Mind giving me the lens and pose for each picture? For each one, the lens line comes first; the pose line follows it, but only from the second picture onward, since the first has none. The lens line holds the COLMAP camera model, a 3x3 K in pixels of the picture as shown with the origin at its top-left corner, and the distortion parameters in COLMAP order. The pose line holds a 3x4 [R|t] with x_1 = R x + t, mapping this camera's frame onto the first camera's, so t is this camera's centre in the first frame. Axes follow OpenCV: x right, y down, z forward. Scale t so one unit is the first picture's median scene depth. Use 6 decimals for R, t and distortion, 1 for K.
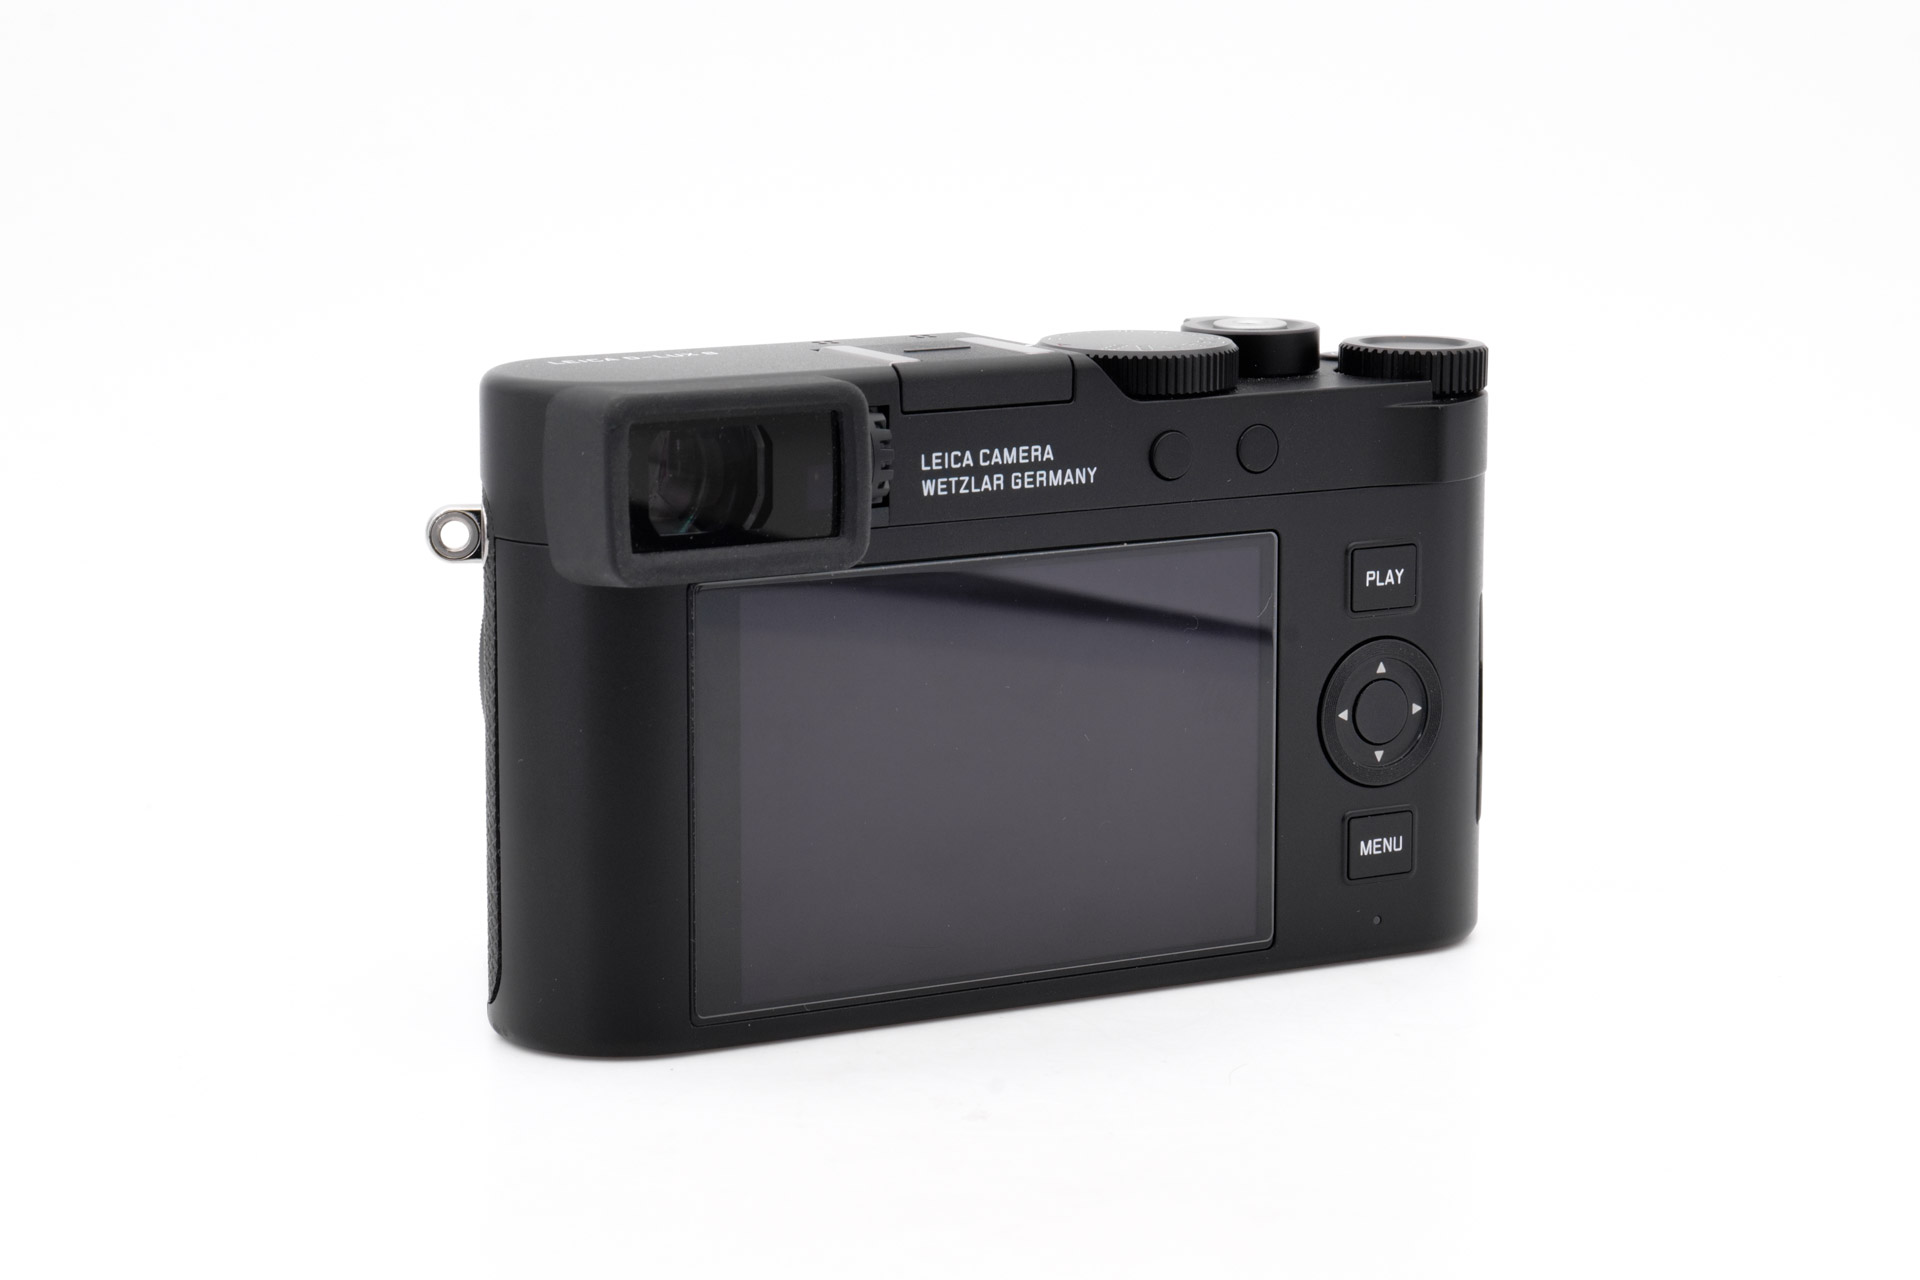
lens RADIAL K [[5294.9, 0, 960.0], [0, 5294.9, 640.0], [0, 0, 1]] dist [0.395651, 0.017888]
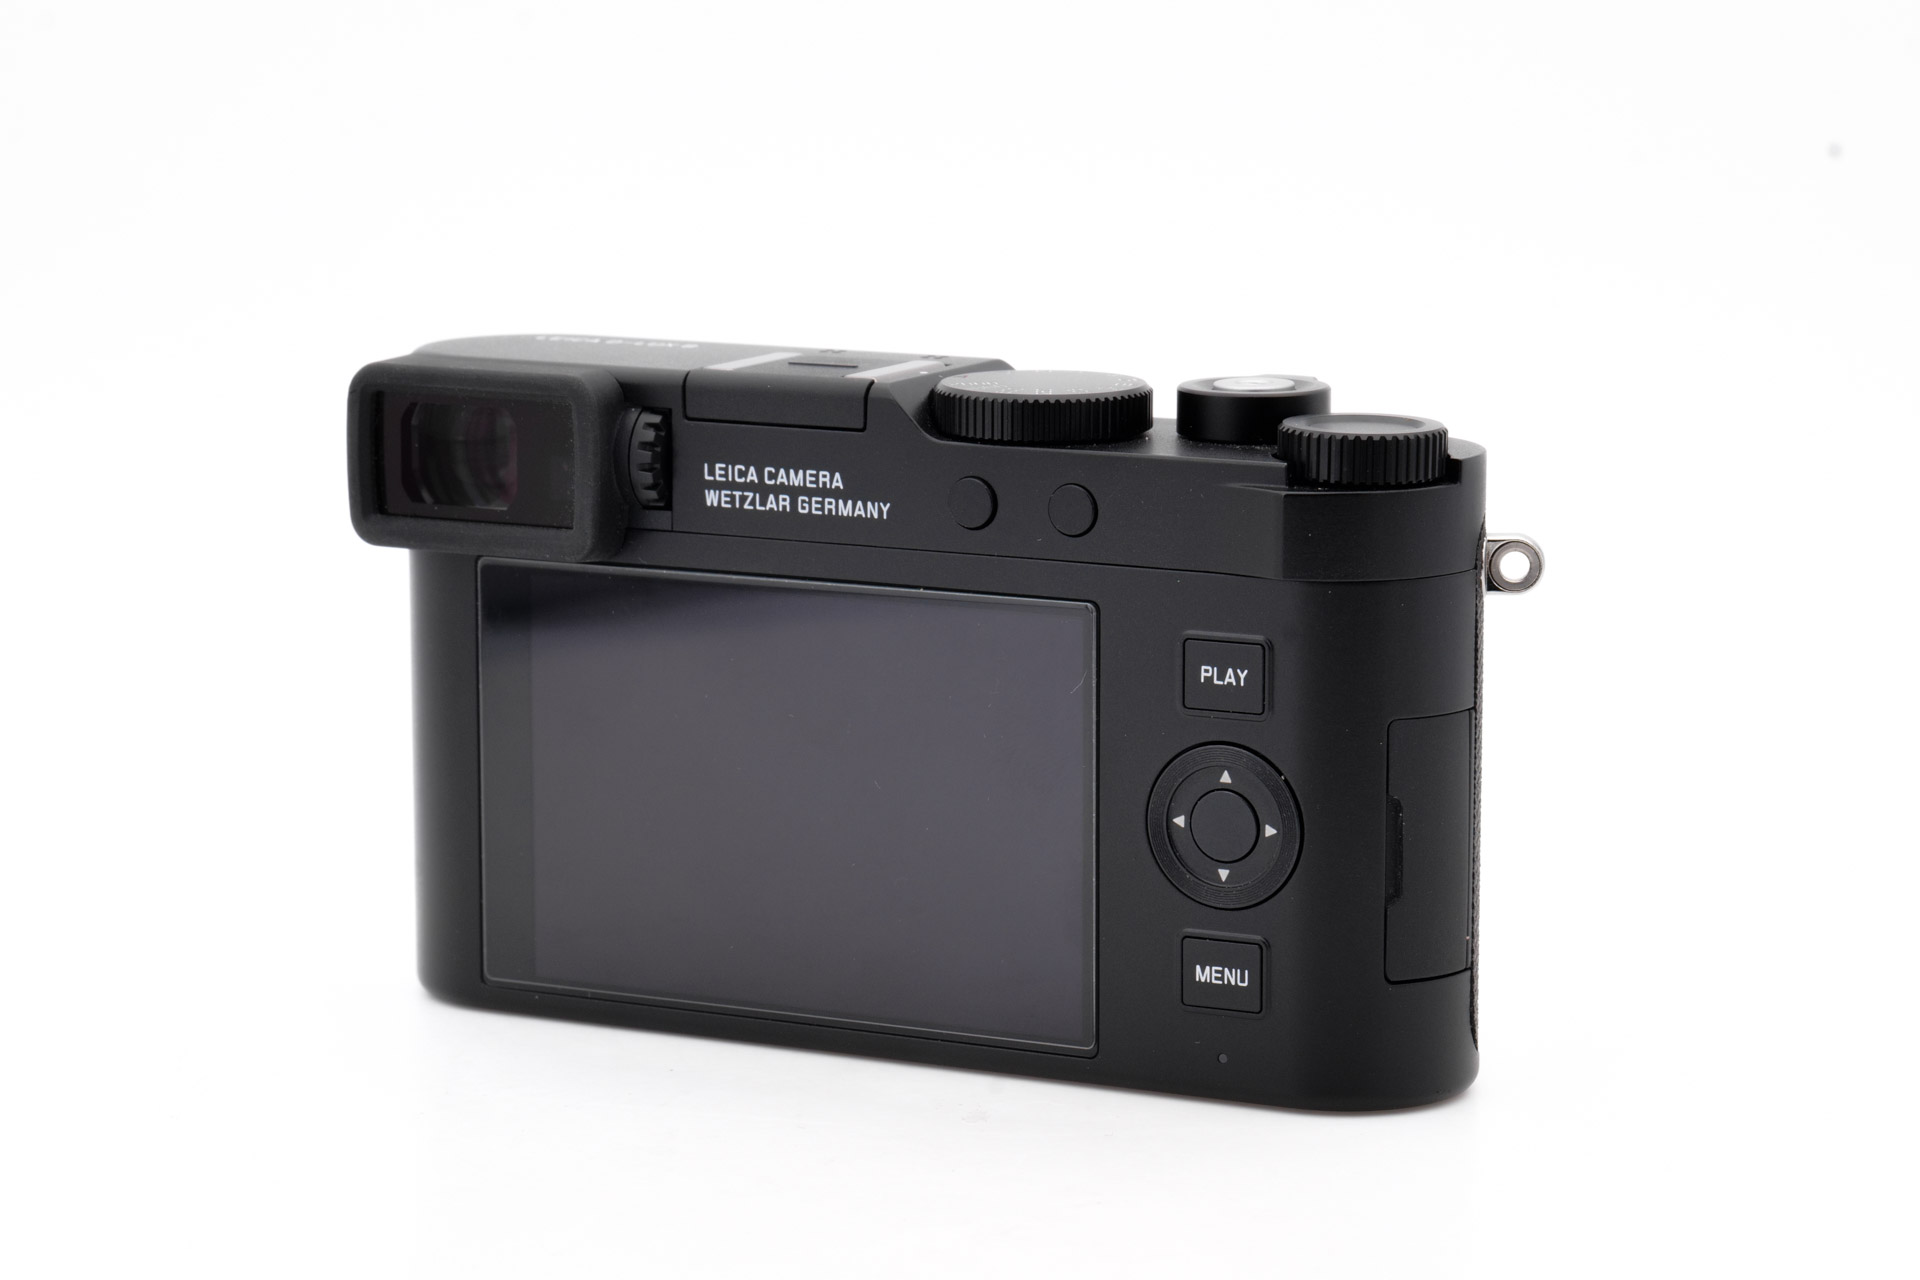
lens RADIAL K [[5294.9, 0, 960.0], [0, 5294.9, 640.0], [0, 0, 1]] dist [0.395651, 0.017888]
pose [[0.532714, 0.136752, -0.835174, 0.835433], [-0.138275, 0.987661, 0.073522, -0.080570], [0.834923, 0.076317, 0.545050, 0.497583]]
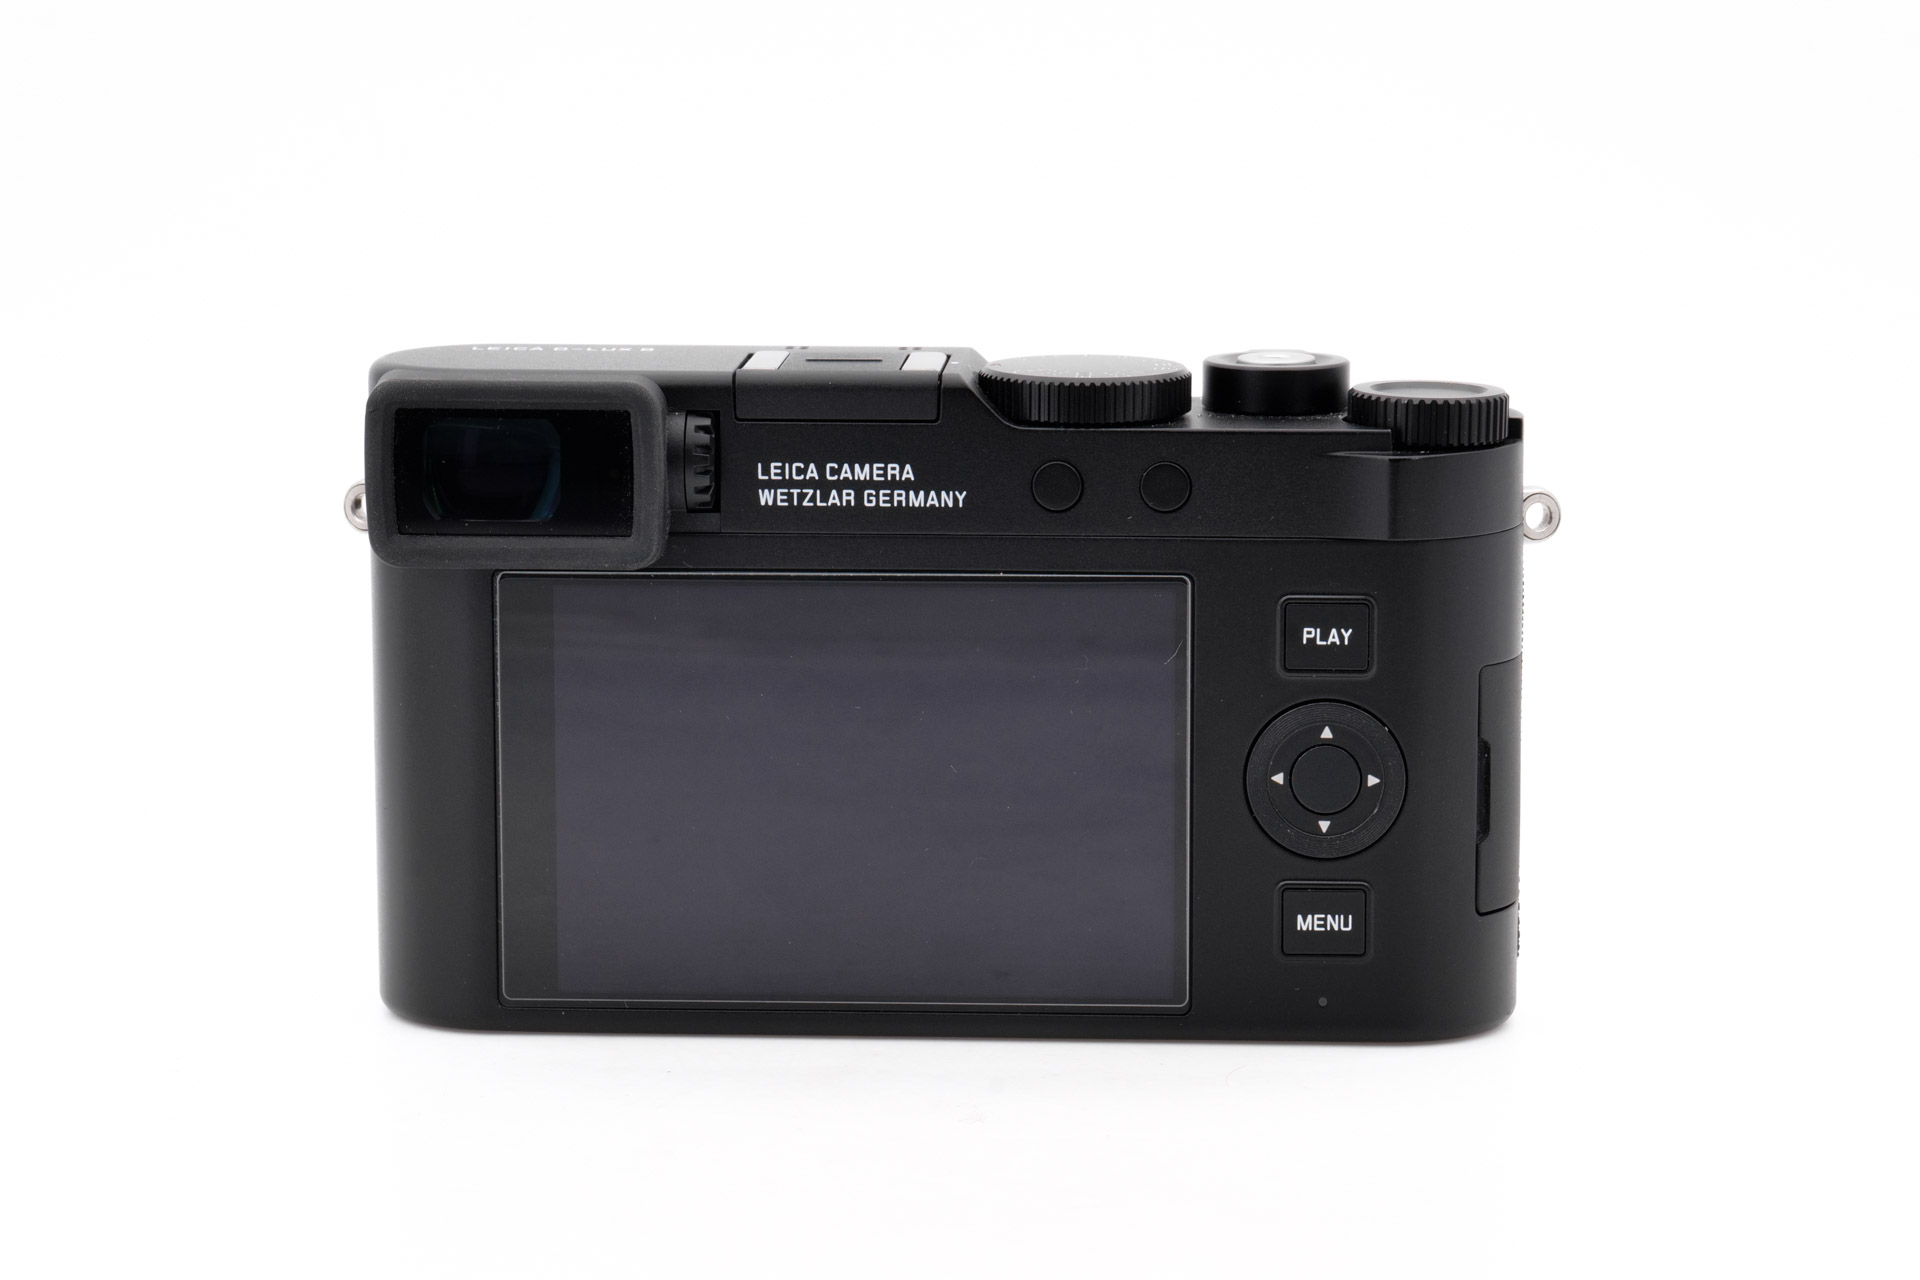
lens RADIAL K [[5294.9, 0, 960.0], [0, 5294.9, 640.0], [0, 0, 1]] dist [0.395651, 0.017888]
pose [[0.829714, 0.089568, -0.550956, 0.565625], [-0.091025, 0.995541, 0.024764, -0.029665], [0.550717, 0.029603, 0.834167, 0.192163]]
